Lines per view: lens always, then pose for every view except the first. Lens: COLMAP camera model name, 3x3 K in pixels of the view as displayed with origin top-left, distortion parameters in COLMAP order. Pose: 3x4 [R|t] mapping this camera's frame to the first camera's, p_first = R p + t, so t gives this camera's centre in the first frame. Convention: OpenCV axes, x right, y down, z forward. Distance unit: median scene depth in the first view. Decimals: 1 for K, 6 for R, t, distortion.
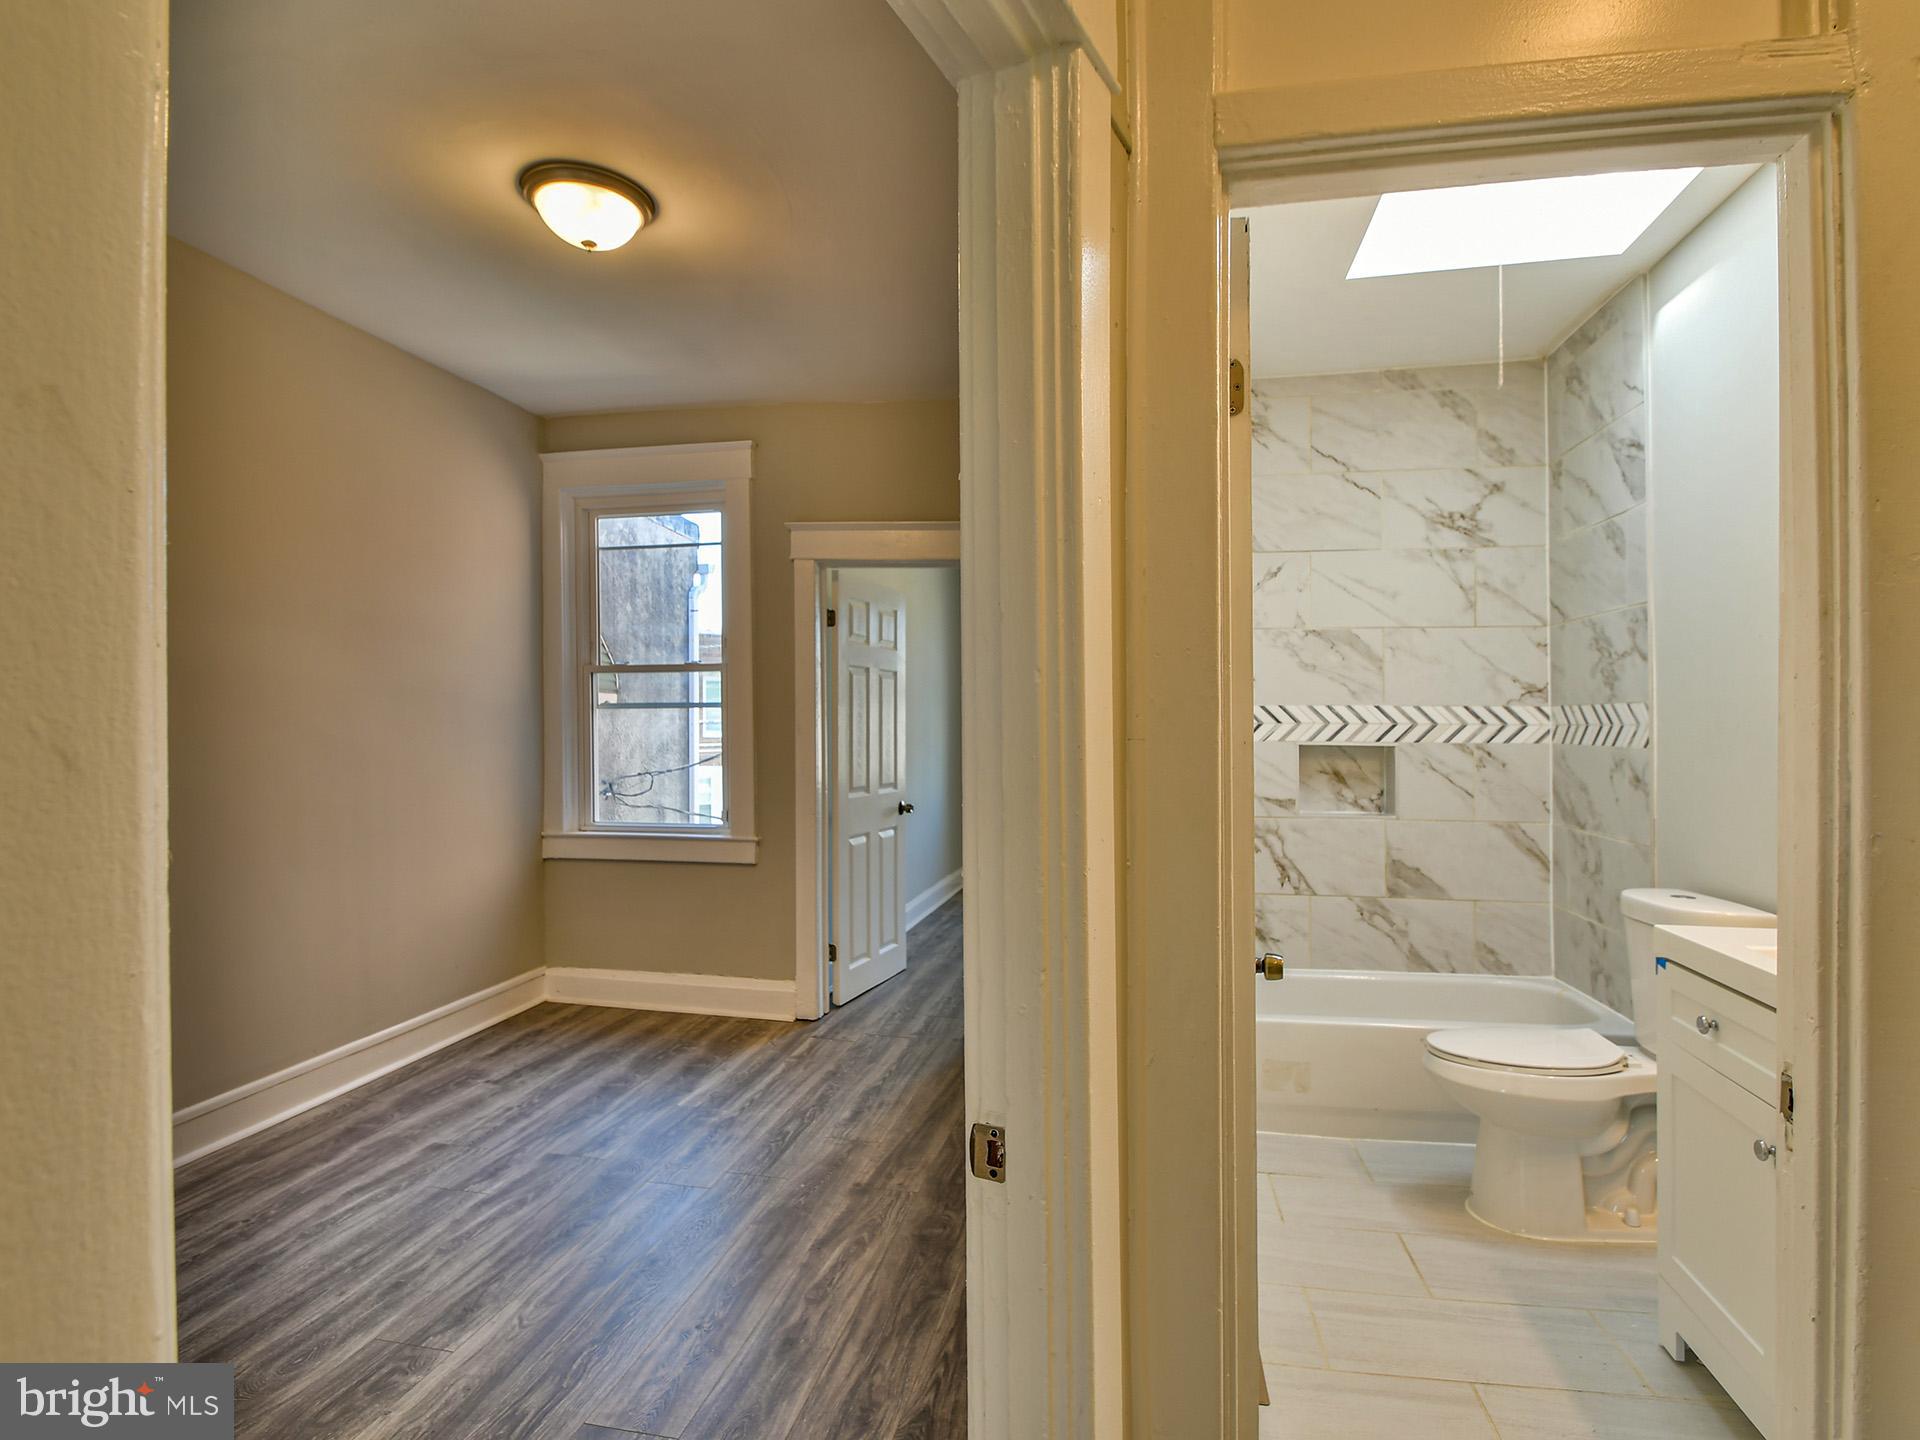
lens RADIAL K [[975.0, 0, 962.8], [0, 975.0, 719.7], [0, 0, 1]] dist [0.010745, -0.017753]
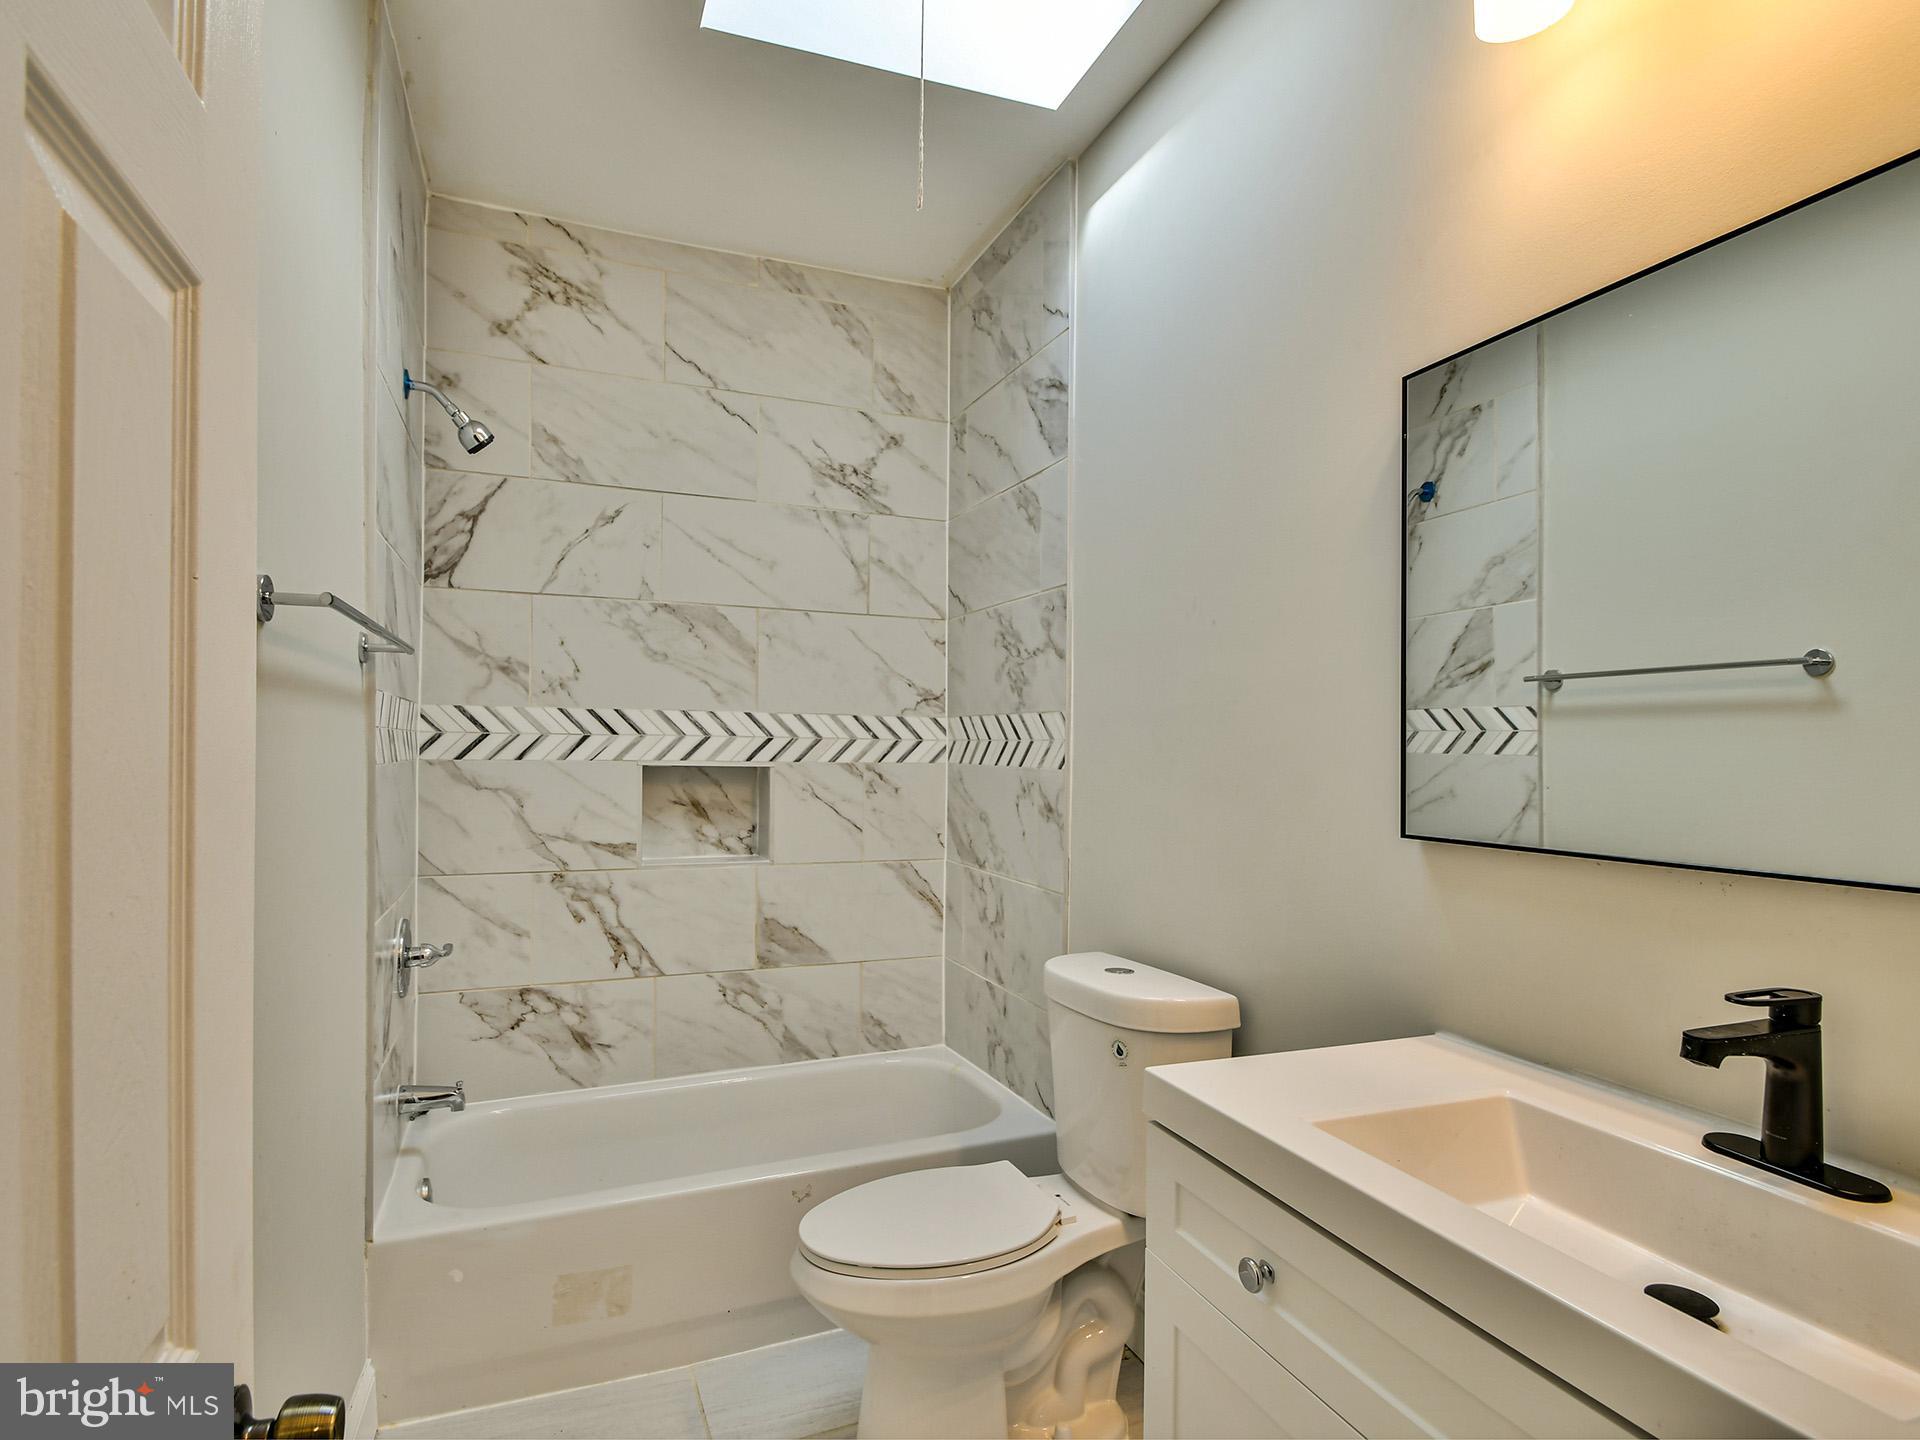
lens RADIAL K [[940.5, 0, 964.7], [0, 940.5, 726.6], [0, 0, 1]] dist [0.015777, -0.015111]
pose [[0.823412, 0.020064, 0.567089, 0.158901], [-0.013078, 0.999780, -0.016384, 0.006196], [-0.567293, 0.006074, 0.823493, 0.327116]]
